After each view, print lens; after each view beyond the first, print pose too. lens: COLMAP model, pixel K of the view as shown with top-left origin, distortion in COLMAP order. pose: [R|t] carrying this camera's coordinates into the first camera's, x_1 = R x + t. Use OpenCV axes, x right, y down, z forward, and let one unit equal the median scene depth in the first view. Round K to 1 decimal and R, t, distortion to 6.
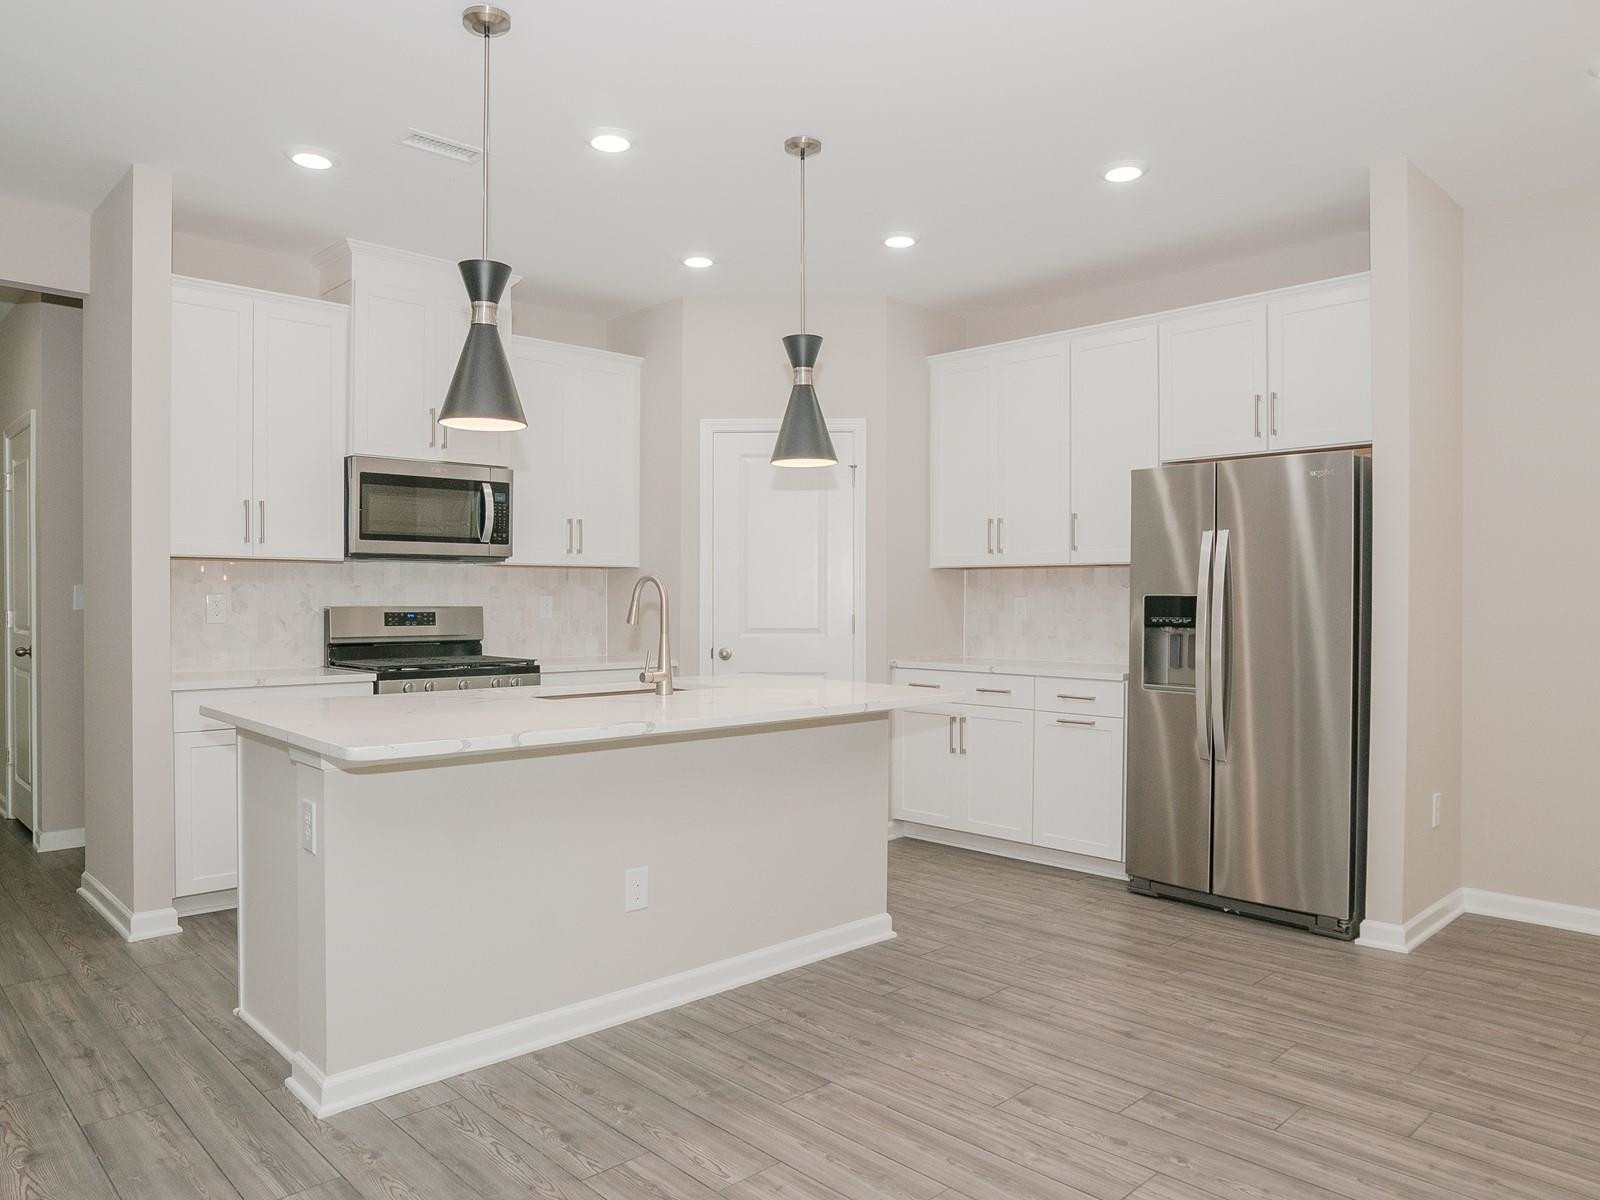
lens RADIAL K [[1100.1, 0, 800.0], [0, 1100.1, 600.0], [0, 0, 1]] dist [-0.067185, 0.065821]
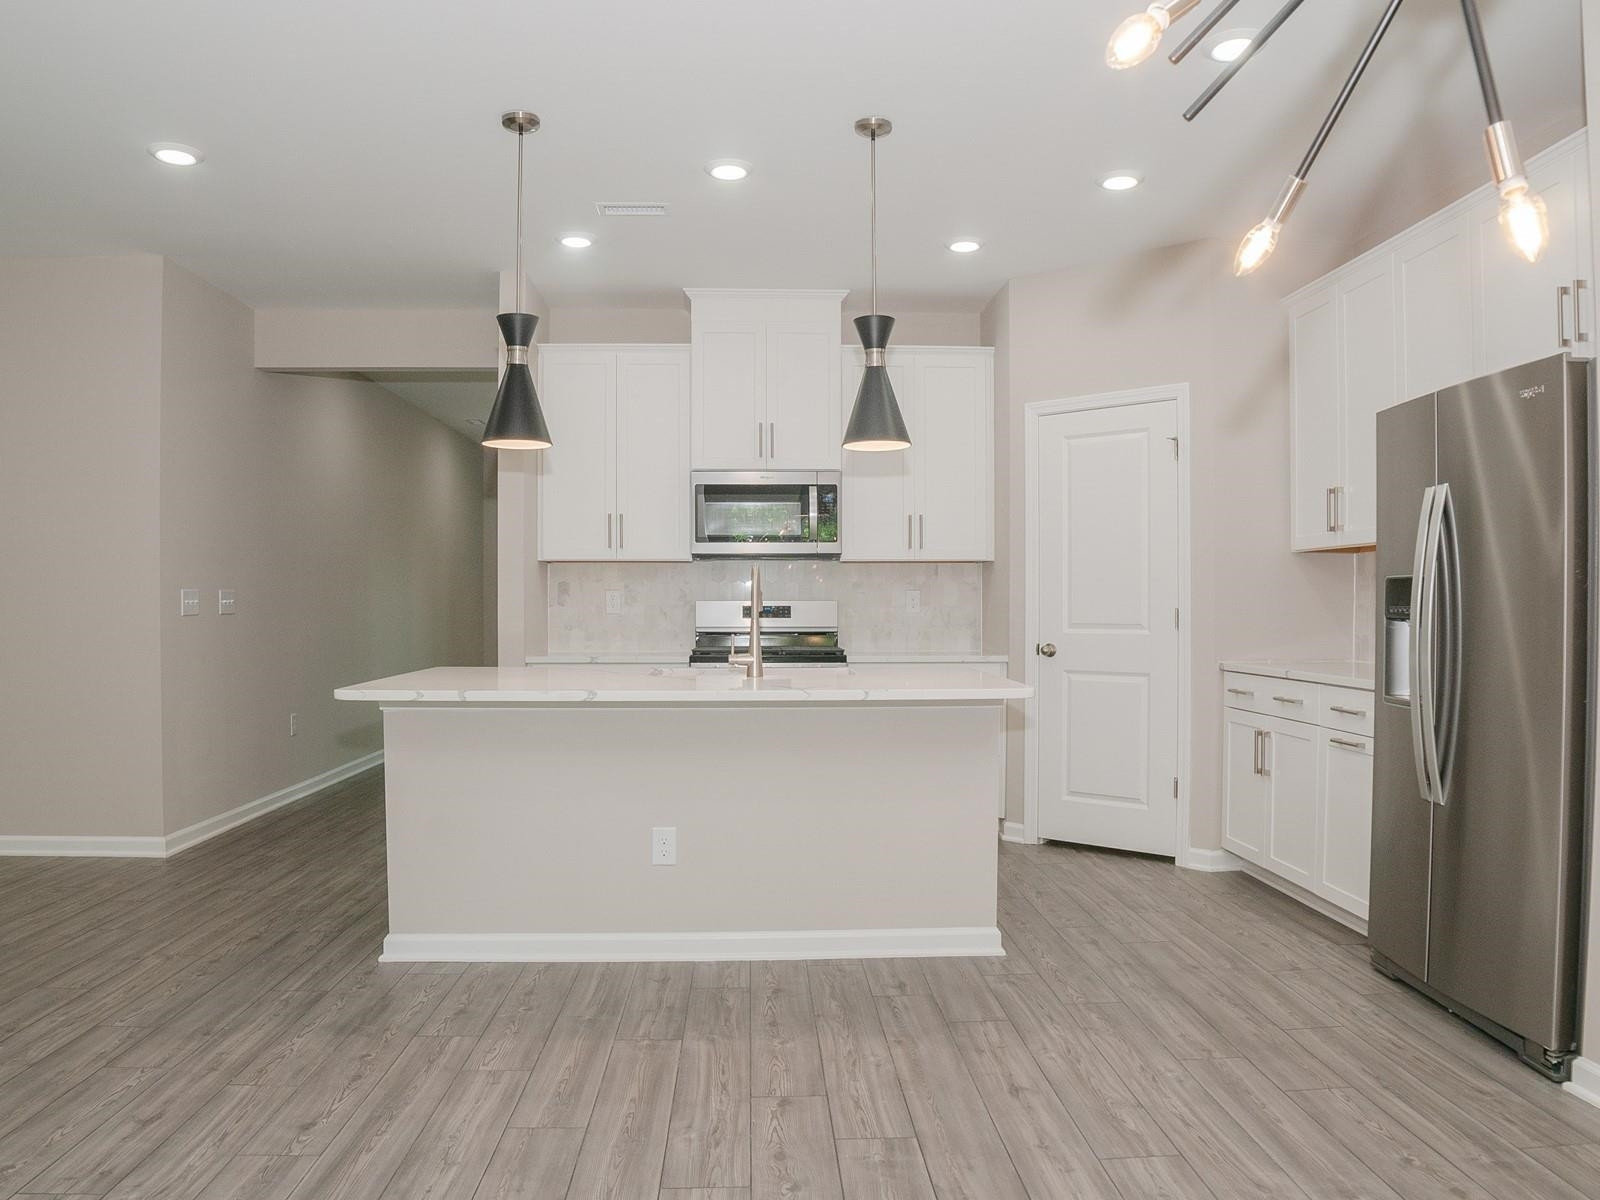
lens RADIAL K [[1147.7, 0, 800.0], [0, 1147.7, 600.0], [0, 0, 1]] dist [-0.107147, 0.044753]
pose [[0.753202, -0.006006, -0.657762, 0.622470], [0.001695, 0.999973, -0.007190, 0.019612], [0.657787, 0.004301, 0.753191, 0.187836]]
